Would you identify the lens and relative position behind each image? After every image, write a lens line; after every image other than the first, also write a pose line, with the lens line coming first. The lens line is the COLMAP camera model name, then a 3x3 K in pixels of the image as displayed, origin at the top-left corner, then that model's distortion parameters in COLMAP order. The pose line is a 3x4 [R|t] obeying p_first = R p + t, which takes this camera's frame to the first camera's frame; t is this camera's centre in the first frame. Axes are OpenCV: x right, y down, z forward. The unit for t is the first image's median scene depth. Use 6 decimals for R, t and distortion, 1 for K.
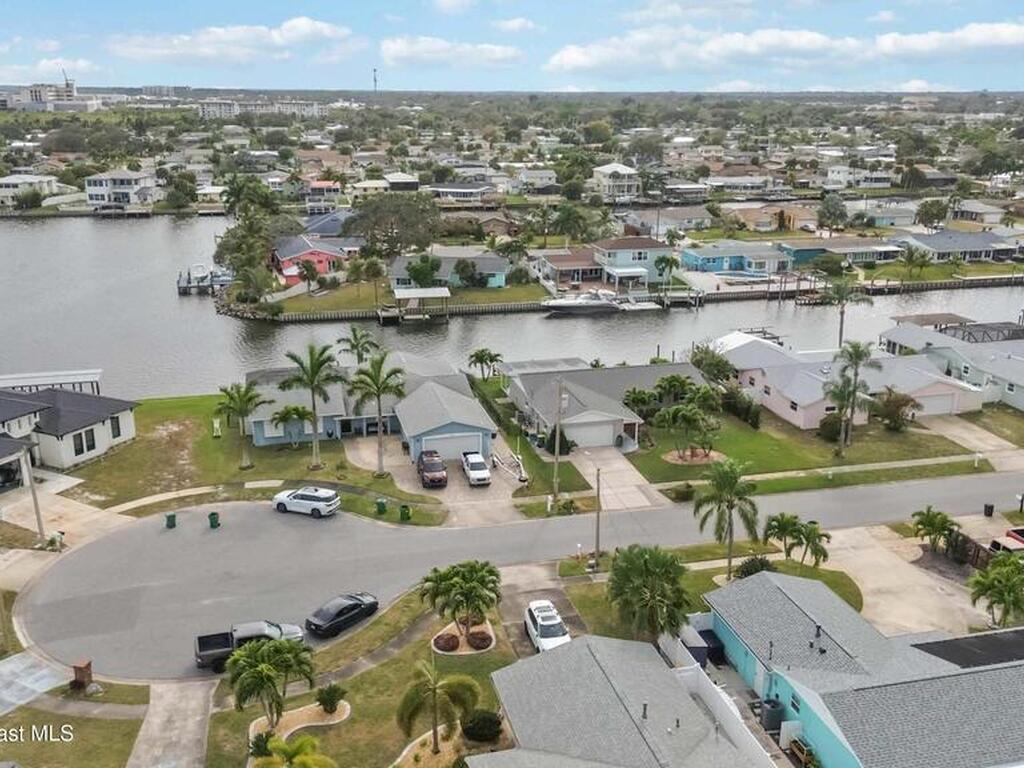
lens RADIAL K [[965.3, 0, 512.9], [0, 965.3, 367.1], [0, 0, 1]] dist [0.106972, -0.207301]
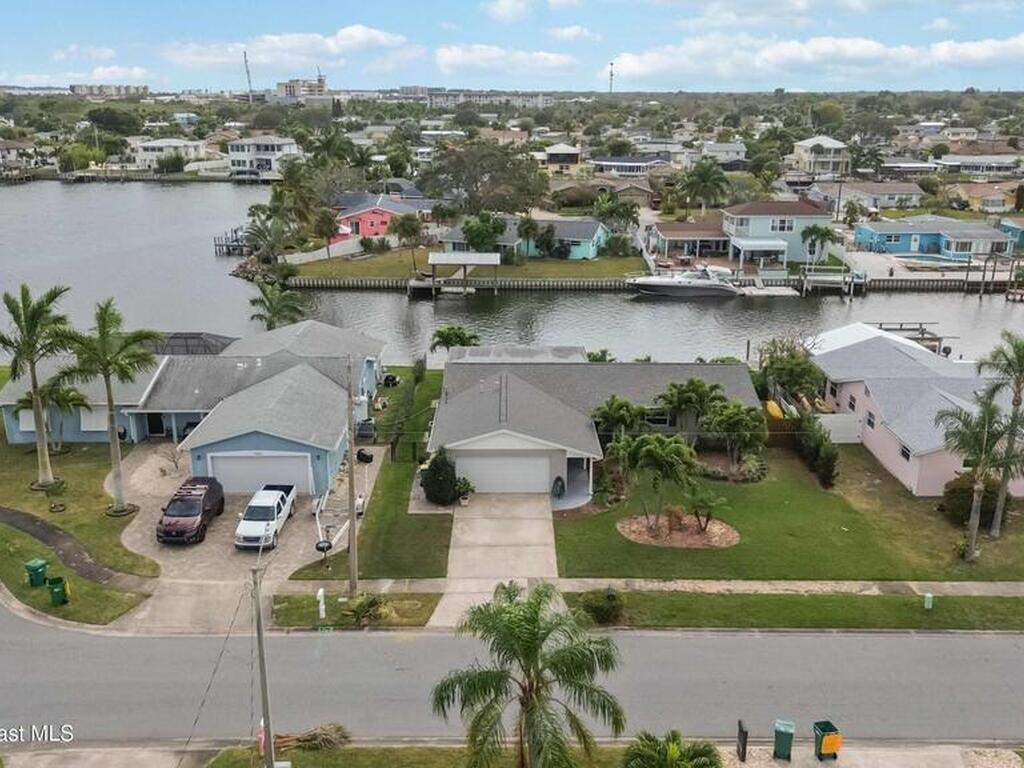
lens RADIAL K [[965.3, 0, 512.9], [0, 965.3, 367.1], [0, 0, 1]] dist [0.106972, -0.207301]
pose [[0.969469, 0.065215, -0.236382, 0.117405], [-0.065653, 0.997824, 0.006027, 0.001950], [0.236260, 0.009676, 0.971642, 0.238122]]
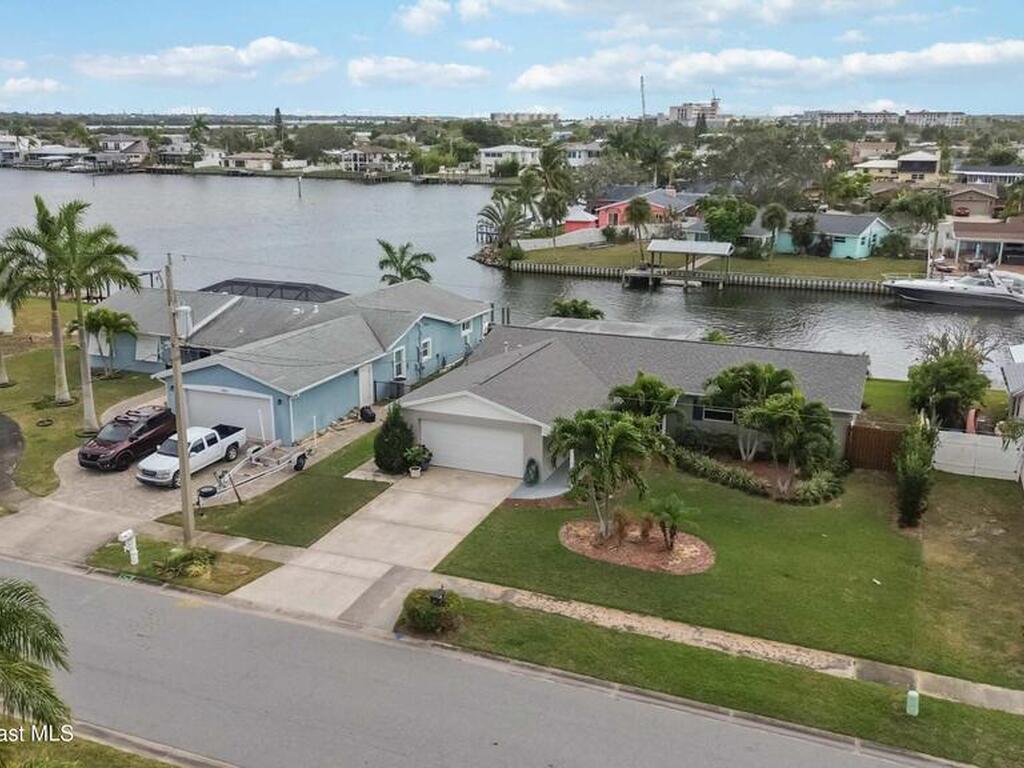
lens RADIAL K [[965.3, 0, 512.9], [0, 965.3, 367.1], [0, 0, 1]] dist [0.106972, -0.207301]
pose [[0.799254, 0.144009, -0.583484, 0.197698], [-0.160390, 0.986766, 0.023841, 0.009833], [0.579196, 0.074530, 0.811774, 0.339287]]
